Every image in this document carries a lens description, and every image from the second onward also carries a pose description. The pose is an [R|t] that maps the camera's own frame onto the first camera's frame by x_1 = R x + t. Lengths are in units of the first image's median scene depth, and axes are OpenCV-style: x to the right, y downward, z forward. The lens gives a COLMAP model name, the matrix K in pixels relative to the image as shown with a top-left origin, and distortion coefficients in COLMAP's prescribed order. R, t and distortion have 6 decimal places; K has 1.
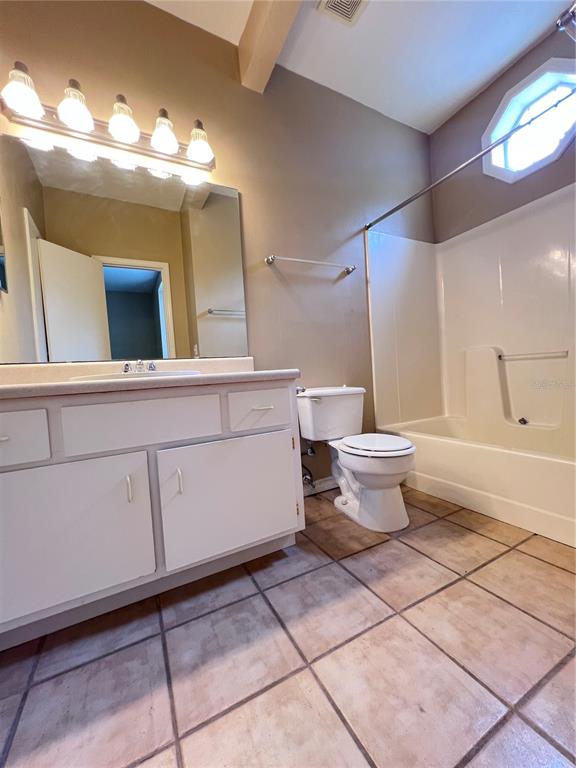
lens RADIAL K [[310.3, 0, 290.8], [0, 310.3, 384.0], [0, 0, 1]] dist [-0.001220, 0.000294]
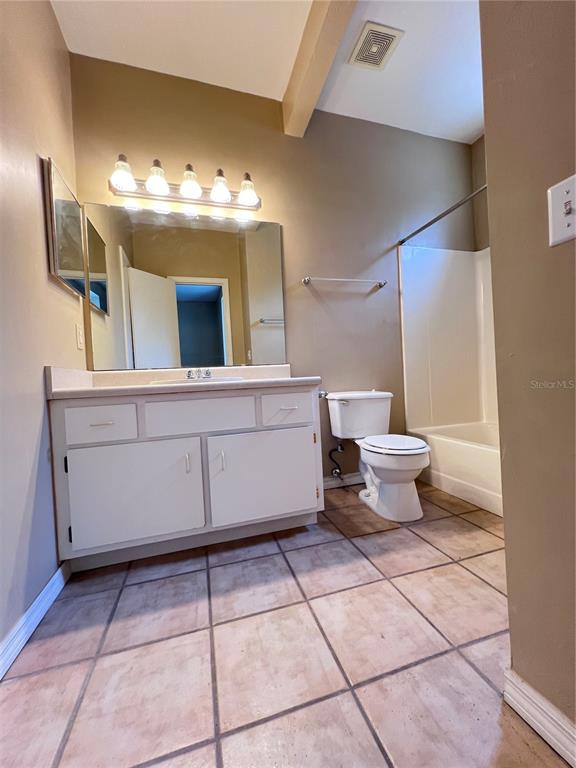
lens RADIAL K [[310.3, 0, 290.0], [0, 310.3, 384.3], [0, 0, 1]] dist [-0.001220, 0.000294]
pose [[0.981769, 0.018328, -0.189191, 0.130335], [-0.018295, 0.999831, 0.001920, -0.017840], [0.189195, 0.001576, 0.981938, -0.194916]]
